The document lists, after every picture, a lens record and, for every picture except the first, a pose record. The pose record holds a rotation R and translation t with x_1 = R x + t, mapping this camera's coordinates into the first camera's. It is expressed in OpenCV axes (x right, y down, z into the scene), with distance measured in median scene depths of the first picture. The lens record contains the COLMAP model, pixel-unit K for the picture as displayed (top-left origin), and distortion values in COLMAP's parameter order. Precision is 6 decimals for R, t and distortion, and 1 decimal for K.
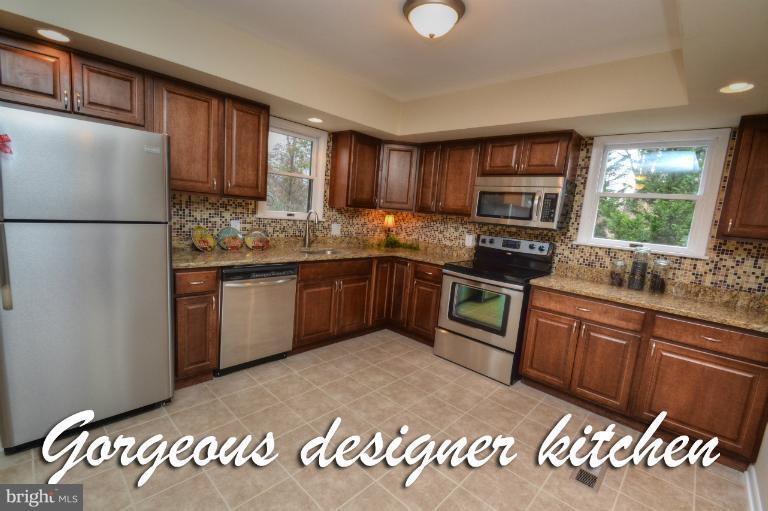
lens RADIAL K [[344.1, 0, 379.5], [0, 344.1, 258.2], [0, 0, 1]] dist [-0.000589, -0.006578]
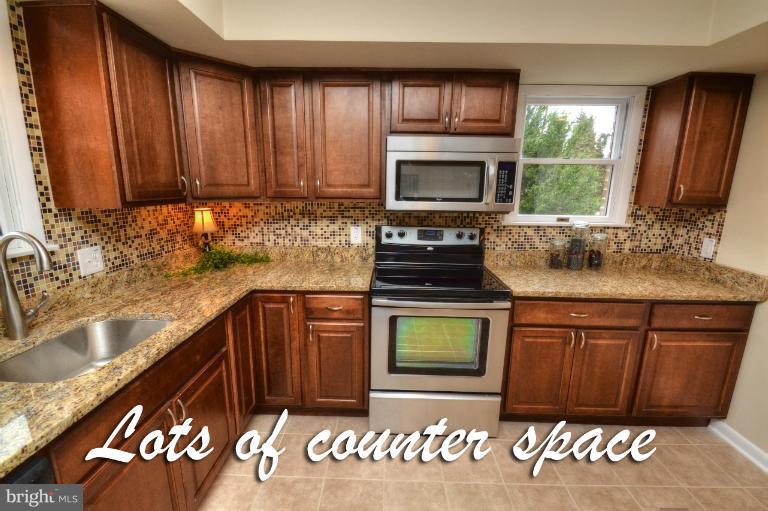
lens RADIAL K [[344.1, 0, 382.2], [0, 344.1, 258.1], [0, 0, 1]] dist [-0.000589, -0.006578]
pose [[0.739083, -0.208858, 0.640417, -0.178024], [0.141710, 0.977651, 0.155296, -0.138080], [-0.658540, -0.024023, 0.752163, 0.620156]]
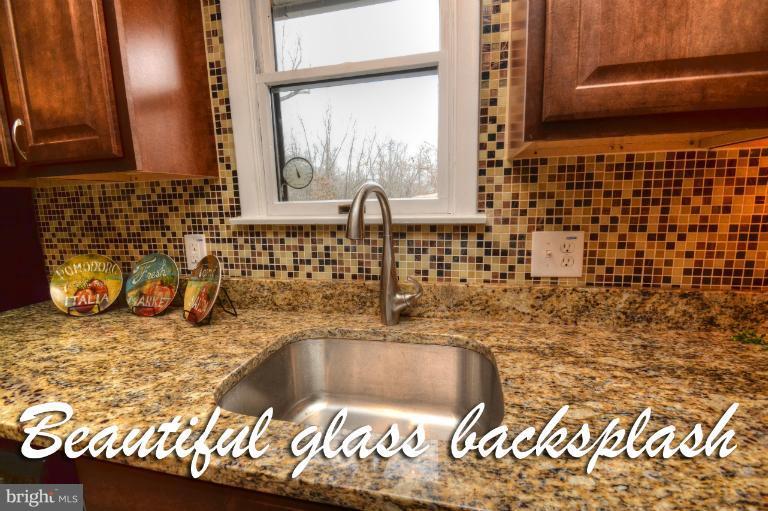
lens RADIAL K [[344.1, 0, 381.6], [0, 344.1, 258.4], [0, 0, 1]] dist [-0.000589, -0.006578]
pose [[0.492781, 0.056651, -0.868307, 0.027750], [-0.046851, 0.998158, 0.038534, -0.115111], [0.868891, 0.021692, 0.494528, 1.058694]]
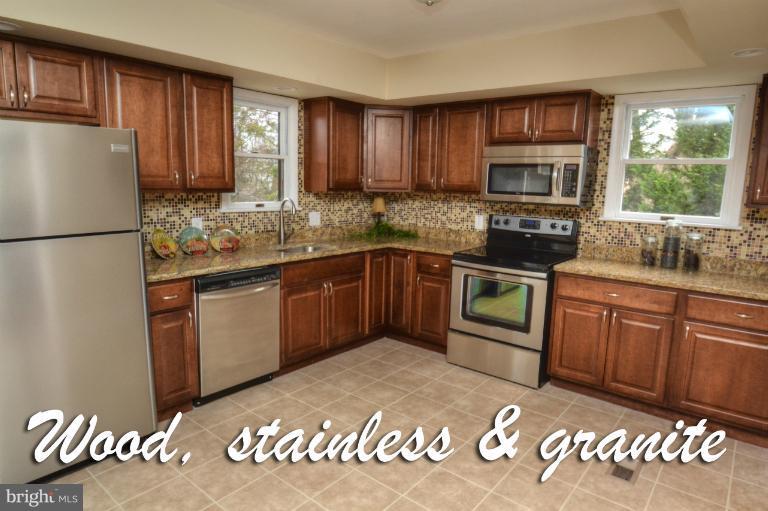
lens RADIAL K [[473.0, 0, 379.7], [0, 473.0, 256.4], [0, 0, 1]] dist [-0.042690, 0.014957]
pose [[0.995965, -0.069160, 0.057181, -0.061006], [0.067891, 0.997407, 0.023858, -0.017026], [-0.058683, -0.019880, 0.998079, -0.147291]]
